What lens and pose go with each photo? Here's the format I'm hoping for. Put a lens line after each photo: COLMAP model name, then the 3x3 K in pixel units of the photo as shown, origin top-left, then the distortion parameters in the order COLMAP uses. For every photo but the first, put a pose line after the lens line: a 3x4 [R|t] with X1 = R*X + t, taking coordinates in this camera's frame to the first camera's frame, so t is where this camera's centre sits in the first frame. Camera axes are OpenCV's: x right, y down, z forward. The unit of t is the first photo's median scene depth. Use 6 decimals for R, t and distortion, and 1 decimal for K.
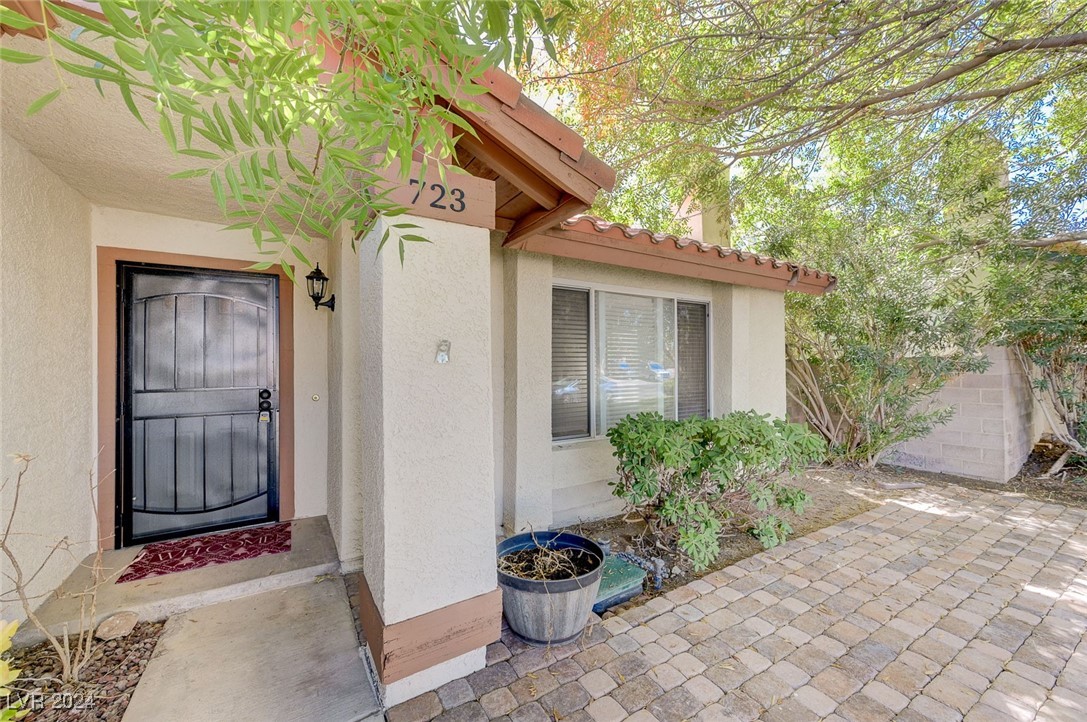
lens RADIAL K [[432.6, 0, 548.9], [0, 432.6, 360.9], [0, 0, 1]] dist [0.002356, -0.000025]
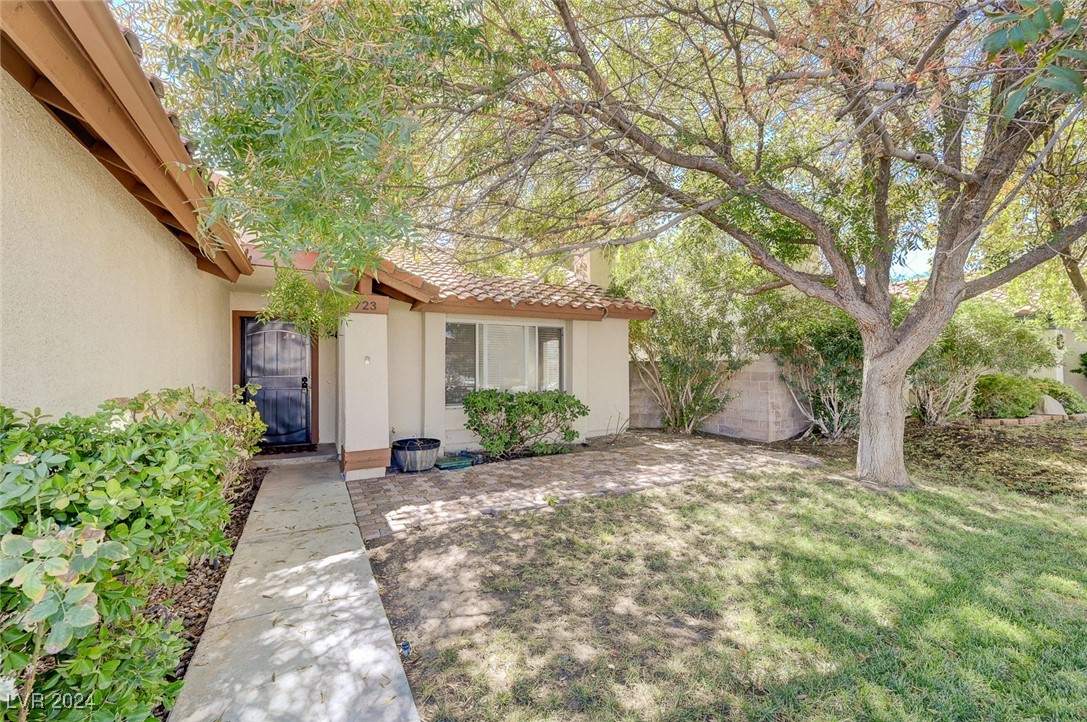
lens RADIAL K [[432.6, 0, 543.4], [0, 432.6, 357.6], [0, 0, 1]] dist [0.002356, -0.000025]
pose [[0.997906, -0.000138, -0.064676, 0.576956], [-0.000500, 0.999951, -0.009847, -0.004755], [0.064674, 0.009859, 0.997858, -0.930242]]
